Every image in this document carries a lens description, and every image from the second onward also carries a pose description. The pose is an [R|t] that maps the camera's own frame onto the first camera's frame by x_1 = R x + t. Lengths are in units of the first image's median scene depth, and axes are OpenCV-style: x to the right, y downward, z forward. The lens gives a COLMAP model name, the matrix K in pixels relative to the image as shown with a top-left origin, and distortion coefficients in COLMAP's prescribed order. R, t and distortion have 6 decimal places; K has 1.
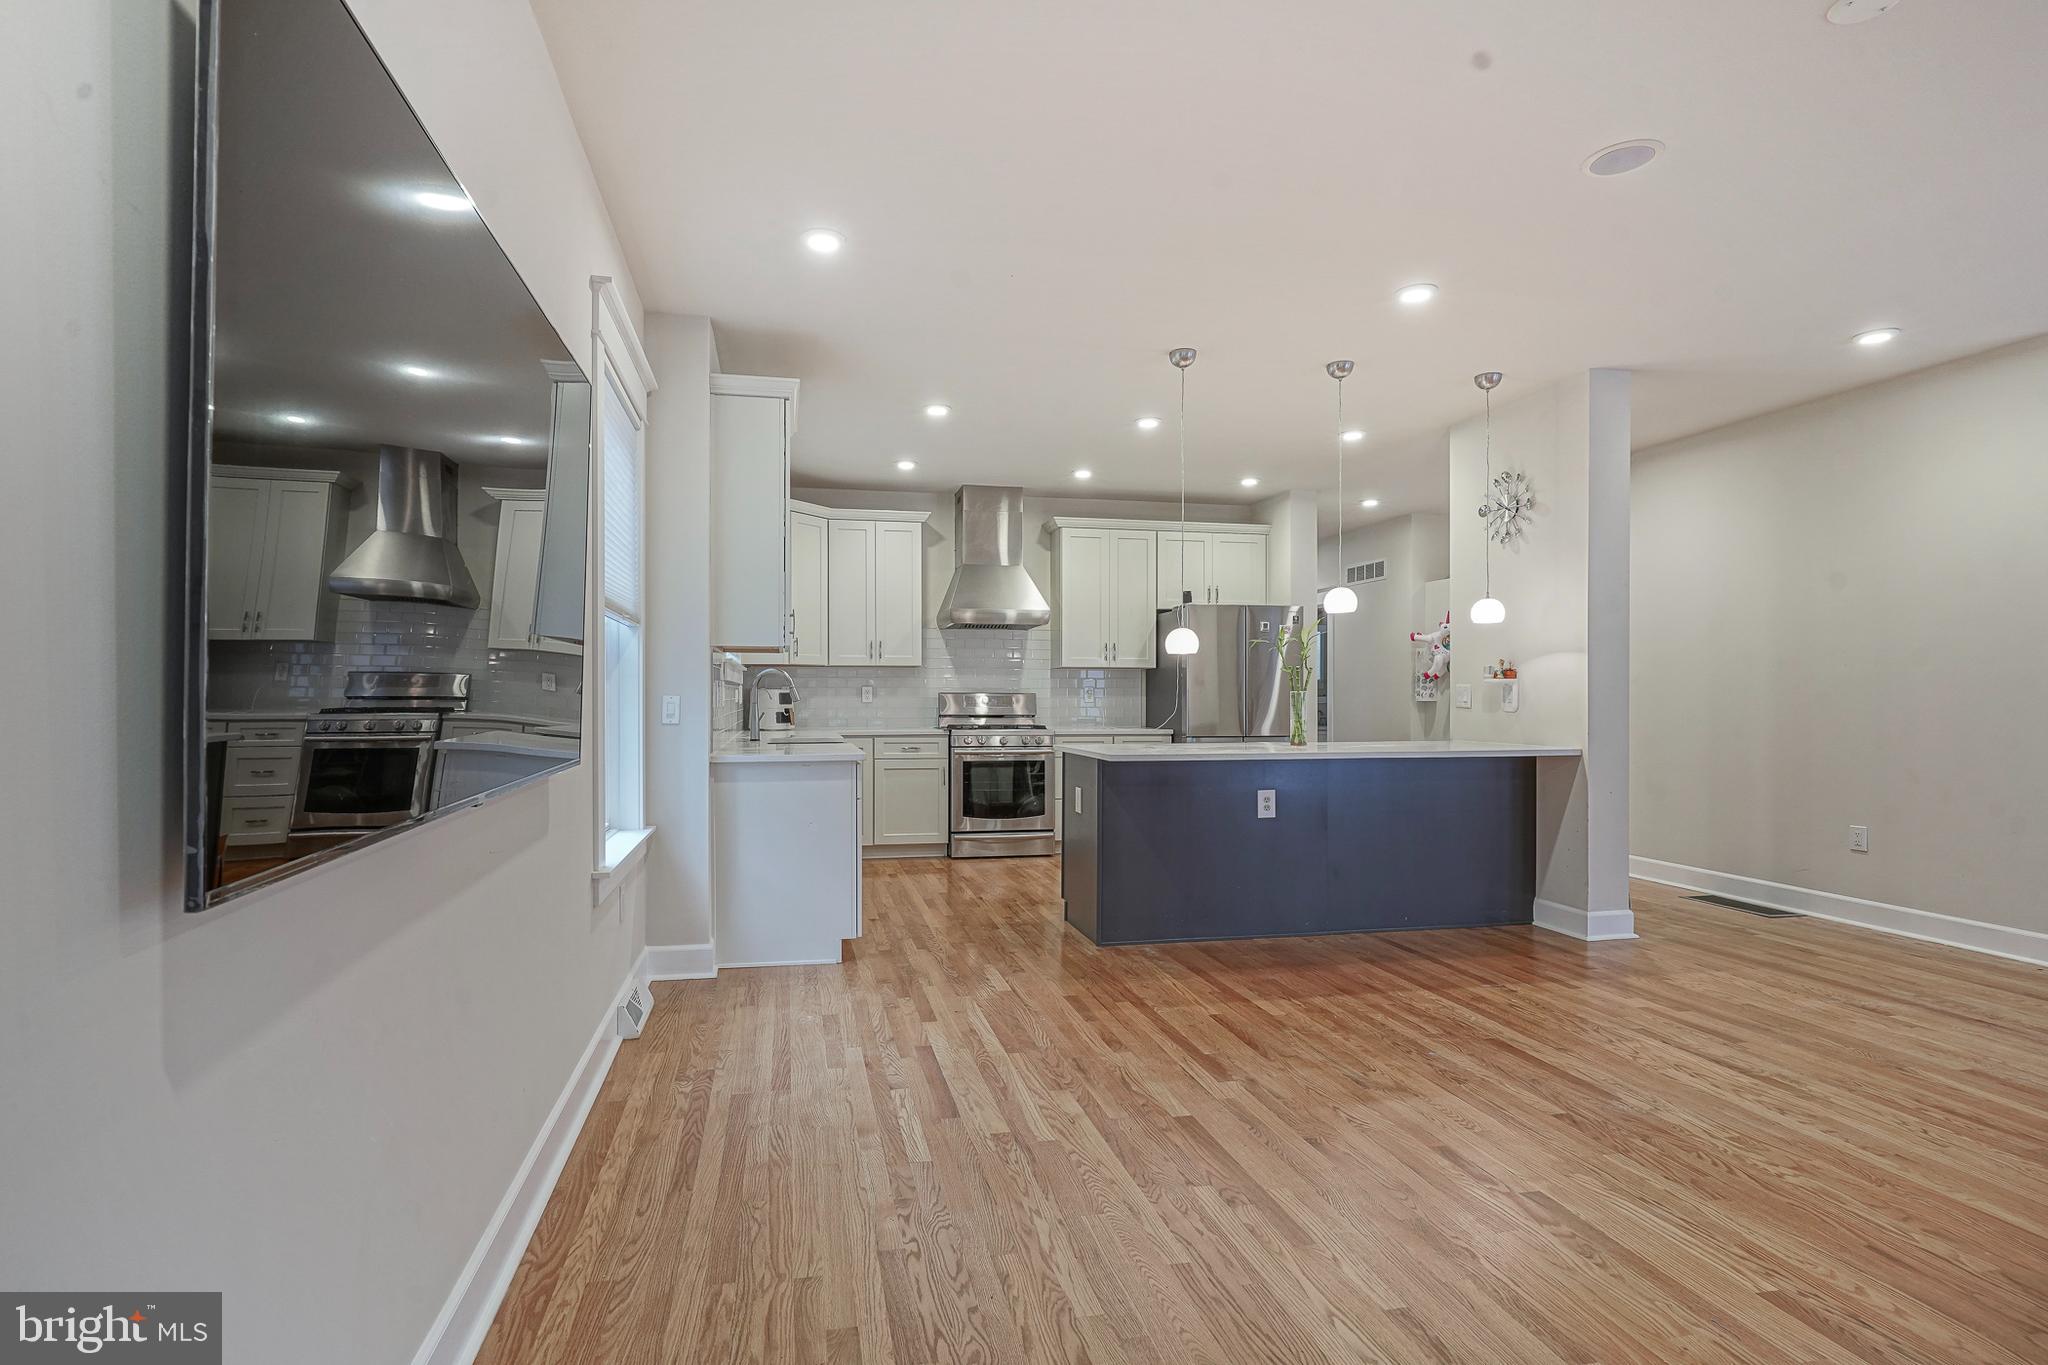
lens RADIAL K [[1026.5, 0, 1033.0], [0, 1026.5, 695.3], [0, 0, 1]] dist [-0.012438, 0.007004]
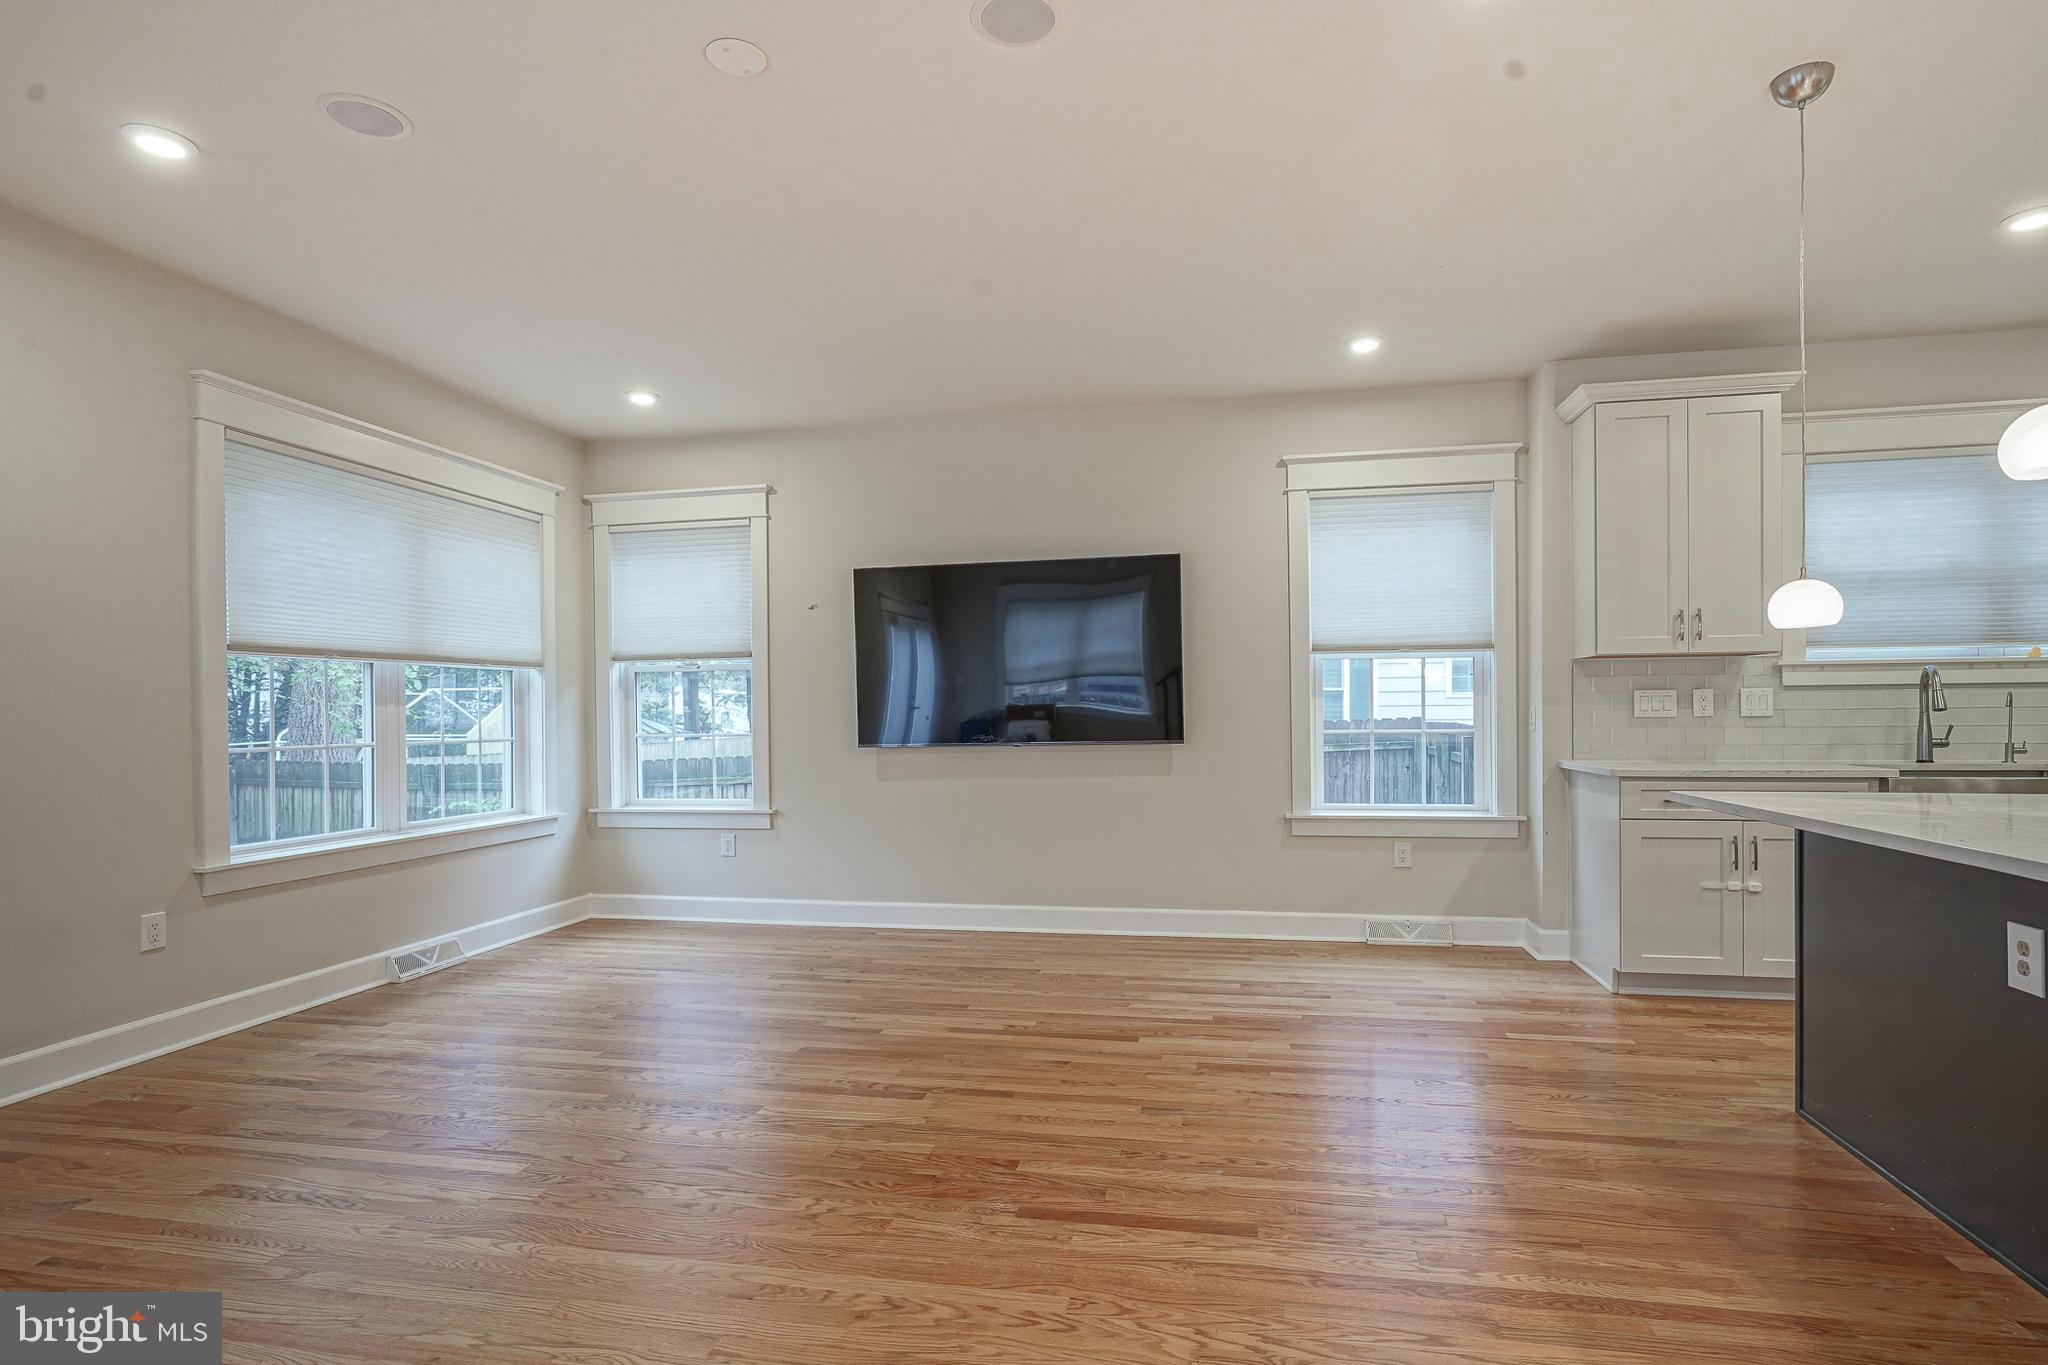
lens RADIAL K [[1026.5, 0, 1031.4], [0, 1026.5, 718.6], [0, 0, 1]] dist [-0.012438, 0.007004]
pose [[-0.421300, 0.008744, -0.906879, 0.808522], [0.009661, 0.999940, 0.005153, 0.001869], [0.906870, -0.006590, -0.421360, 0.845037]]
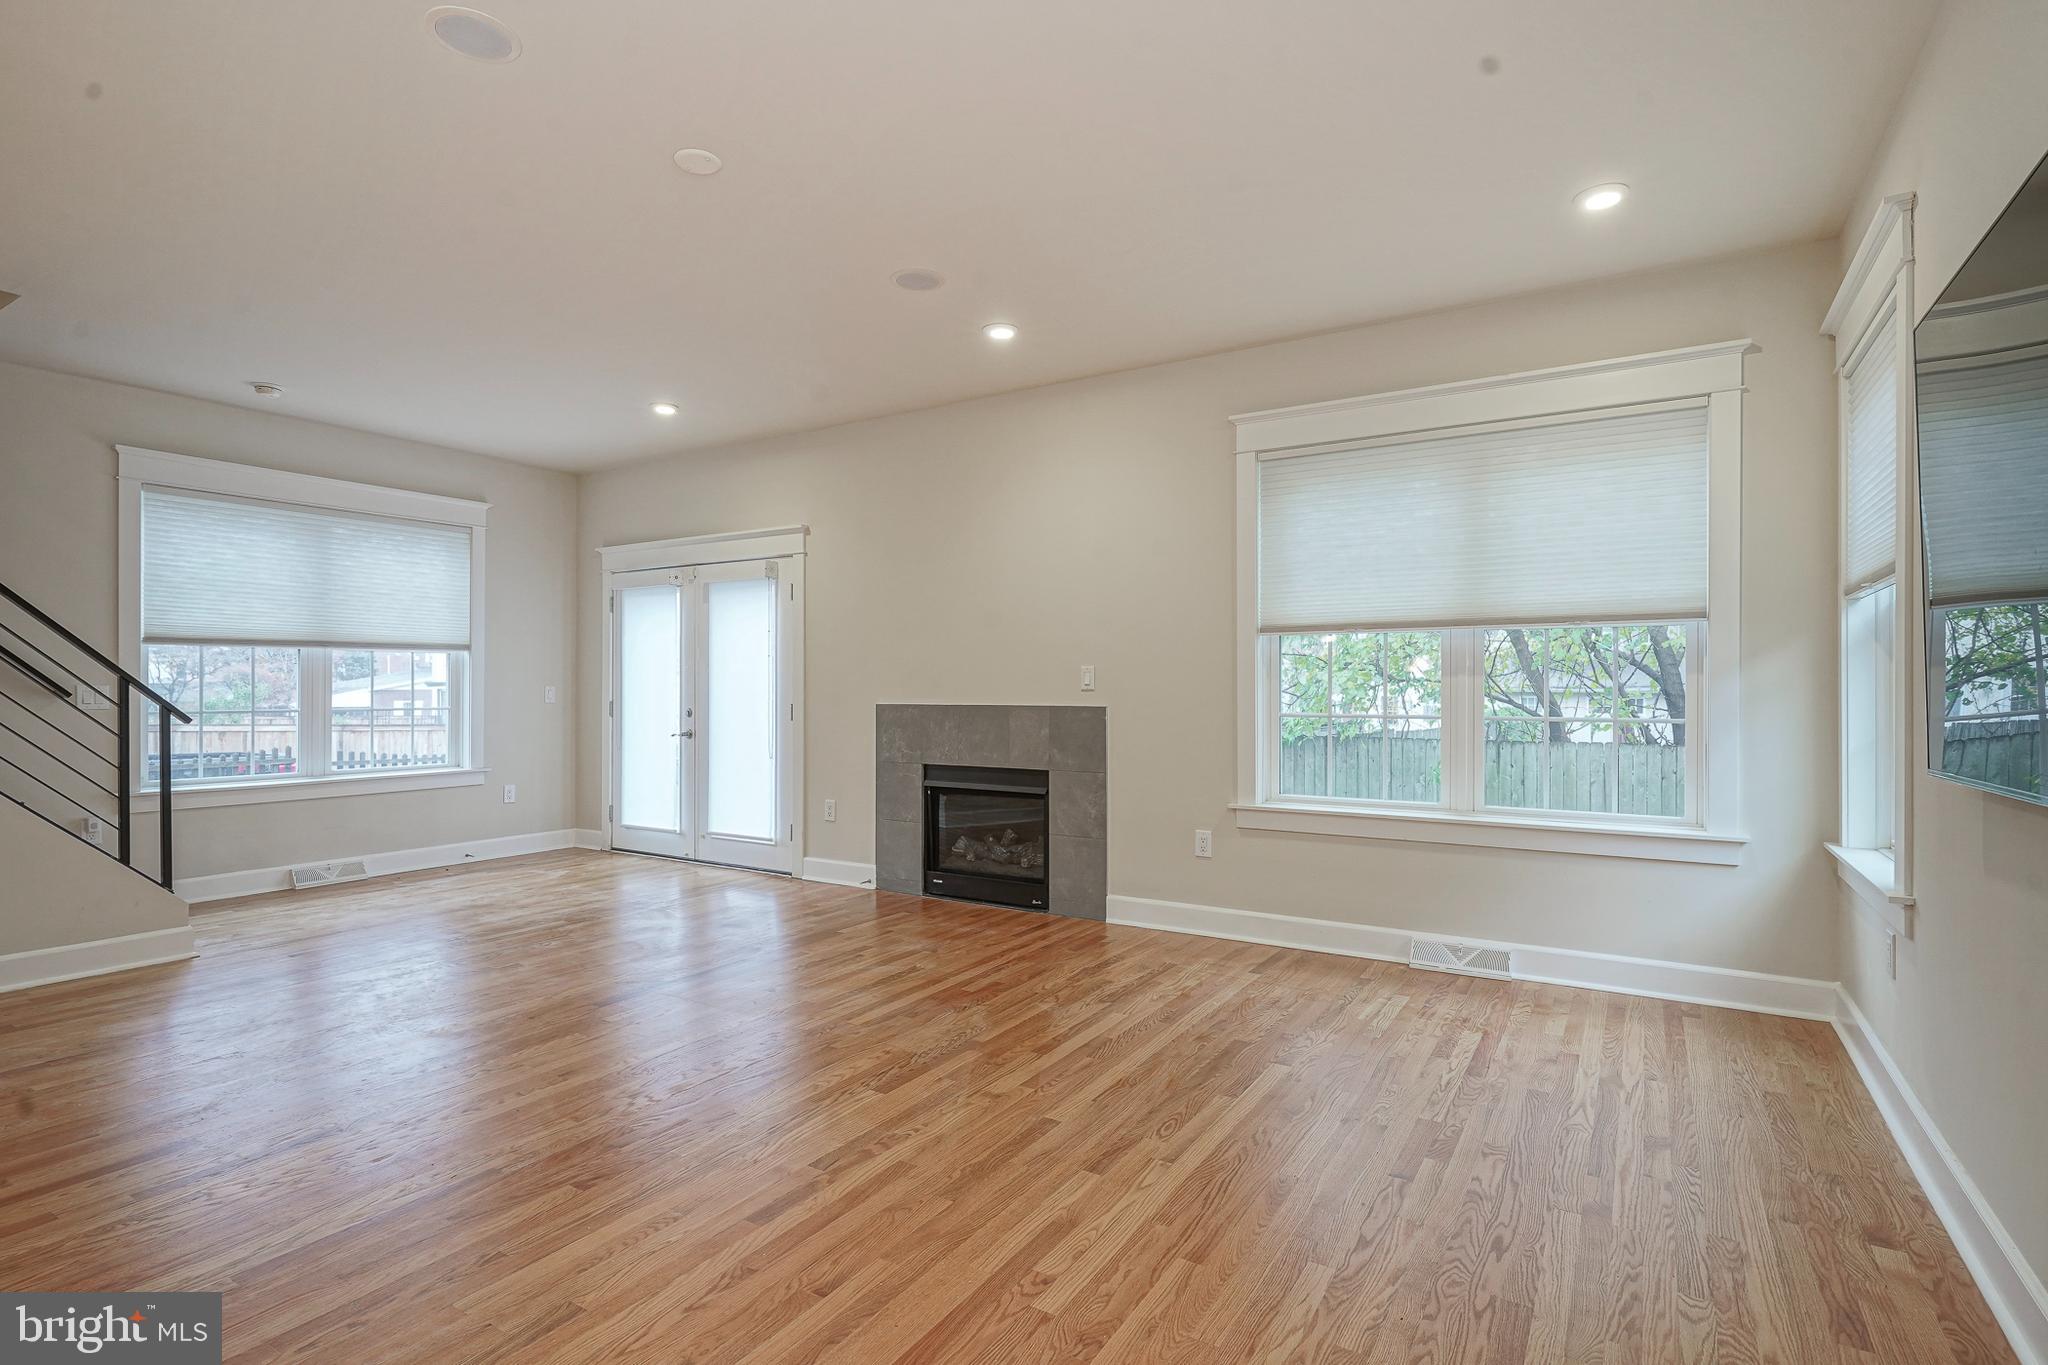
lens RADIAL K [[1026.5, 0, 1002.6], [0, 1026.5, 671.0], [0, 0, 1]] dist [-0.012438, 0.007004]
pose [[-0.698985, 0.010338, 0.715062, -0.192366], [-0.004014, 0.999823, -0.018379, 0.003924], [-0.715126, -0.015717, -0.698819, 0.801798]]
